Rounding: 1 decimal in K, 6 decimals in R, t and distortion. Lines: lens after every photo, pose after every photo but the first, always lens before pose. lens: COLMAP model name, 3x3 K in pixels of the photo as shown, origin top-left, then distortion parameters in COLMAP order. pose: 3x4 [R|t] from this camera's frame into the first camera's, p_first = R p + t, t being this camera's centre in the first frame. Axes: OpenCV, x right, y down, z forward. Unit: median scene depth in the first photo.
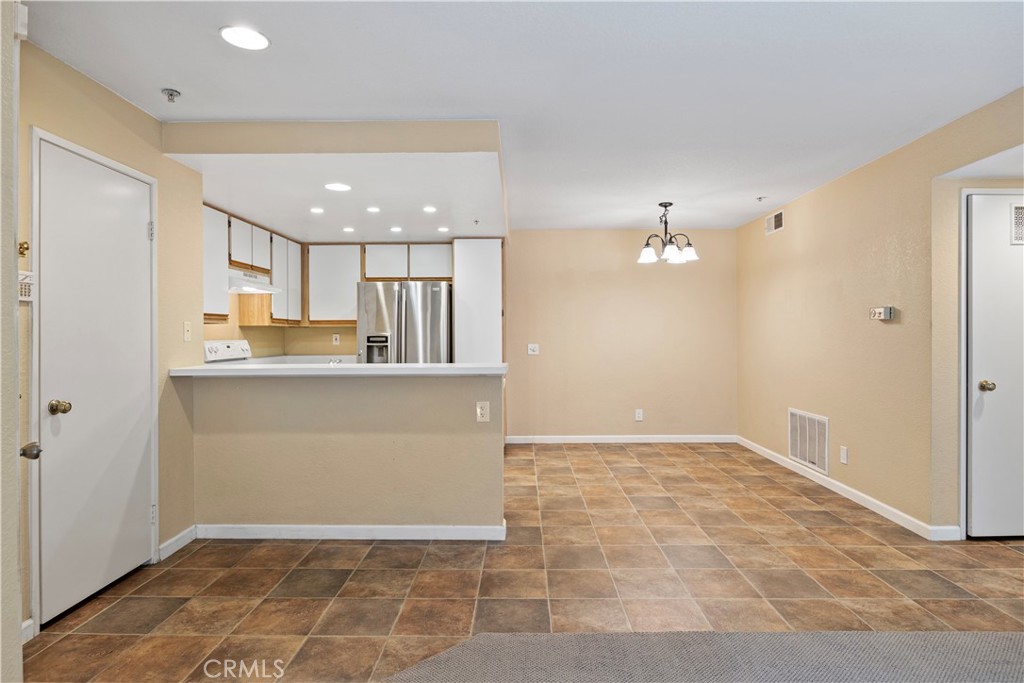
lens RADIAL K [[563.5, 0, 517.2], [0, 563.5, 339.0], [0, 0, 1]] dist [-0.007915, -0.000362]
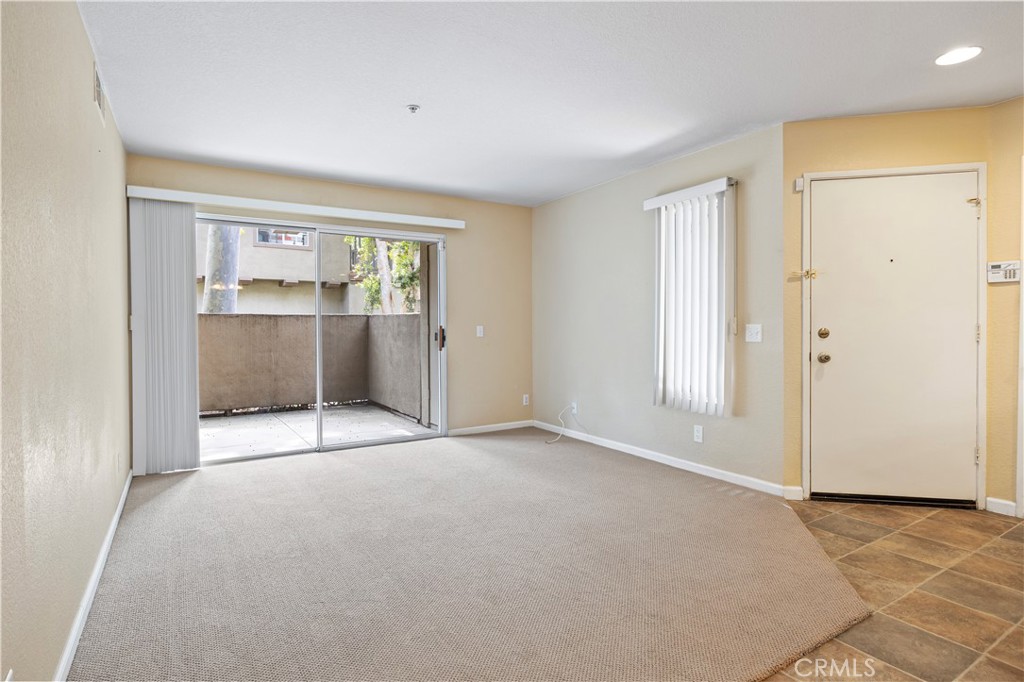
lens RADIAL K [[529.0, 0, 509.8], [0, 529.0, 336.2], [0, 0, 1]] dist [0.000354, -0.005012]
pose [[-0.844056, 0.019078, -0.535916, 0.622556], [0.004809, 0.999596, 0.028011, 0.019102], [0.536234, 0.021065, -0.843807, 0.951052]]
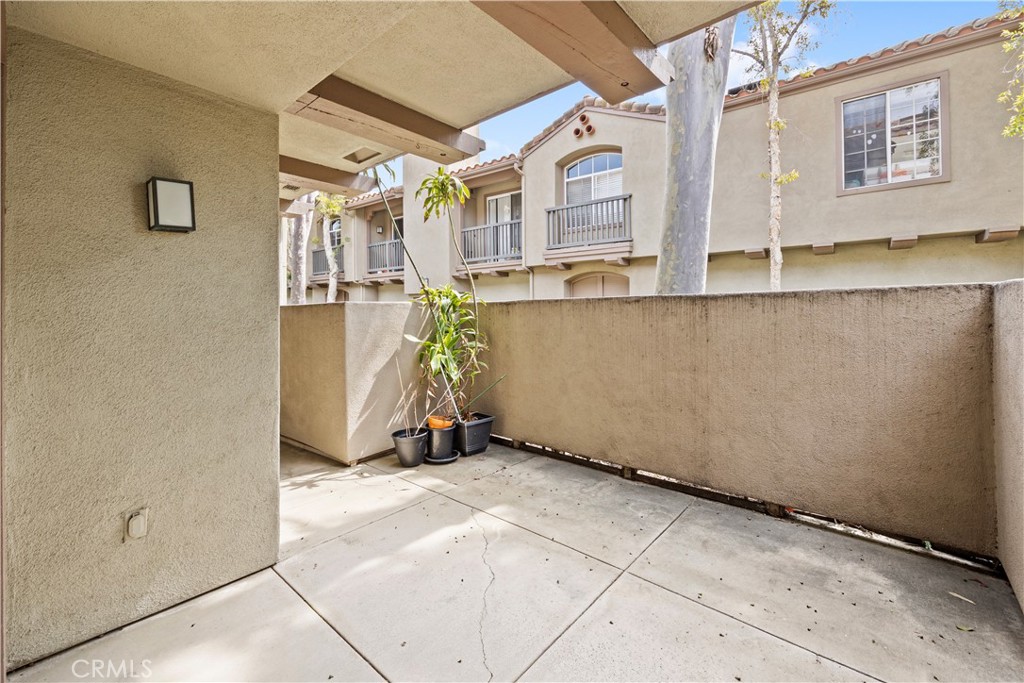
lens RADIAL K [[416.3, 0, 528.7], [0, 416.3, 312.1], [0, 0, 1]] dist [-0.005177, 0.000683]
pose [[-0.765133, 0.012370, 0.643754, 0.026544], [0.021262, 0.999756, 0.006060, 0.008460], [-0.643521, 0.018324, -0.765209, -0.513695]]
